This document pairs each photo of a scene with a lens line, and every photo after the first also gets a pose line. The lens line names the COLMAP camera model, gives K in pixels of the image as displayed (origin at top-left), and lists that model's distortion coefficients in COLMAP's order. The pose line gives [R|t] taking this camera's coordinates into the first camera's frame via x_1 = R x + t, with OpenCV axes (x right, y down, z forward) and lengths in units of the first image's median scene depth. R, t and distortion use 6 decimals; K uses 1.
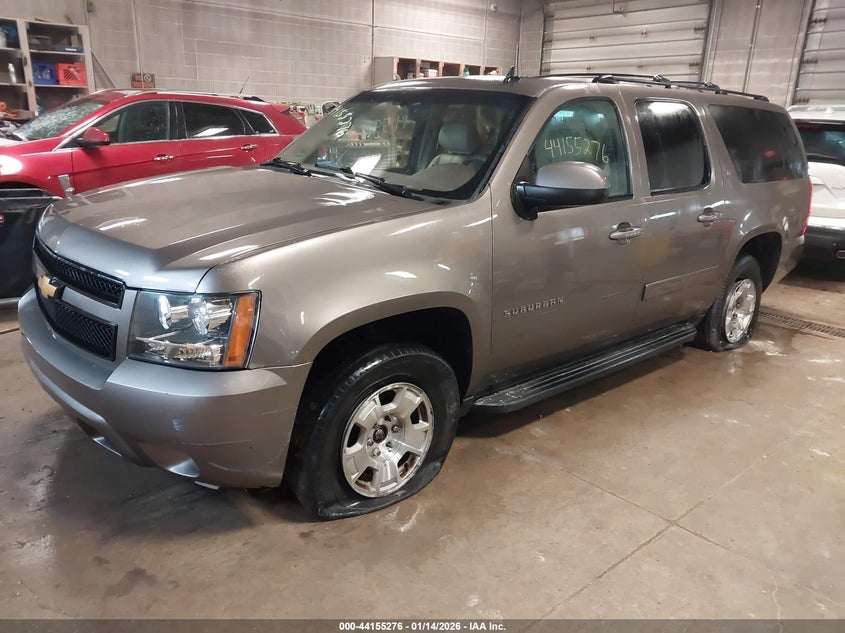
lens RADIAL K [[611.6, 0, 422.5], [0, 611.6, 316.5], [0, 0, 1]] dist [0.005667, 0.005104]
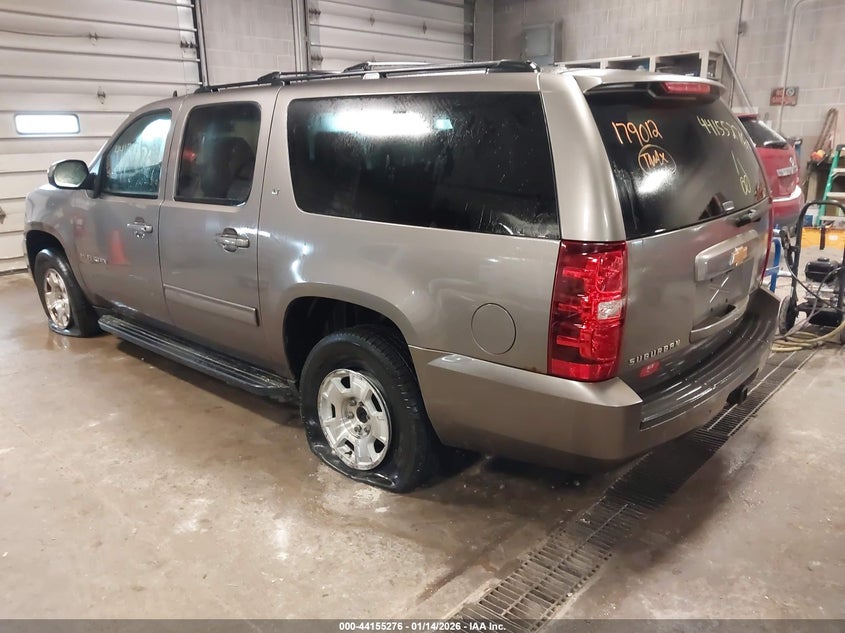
lens RADIAL K [[656.8, 0, 422.5], [0, 656.8, 316.5], [0, 0, 1]] dist [0.000556, -0.003189]
pose [[0.144346, 0.237200, -0.960677, 1.250988], [-0.289964, 0.938366, 0.188122, -0.277039], [0.946089, 0.251407, 0.204229, 0.992003]]
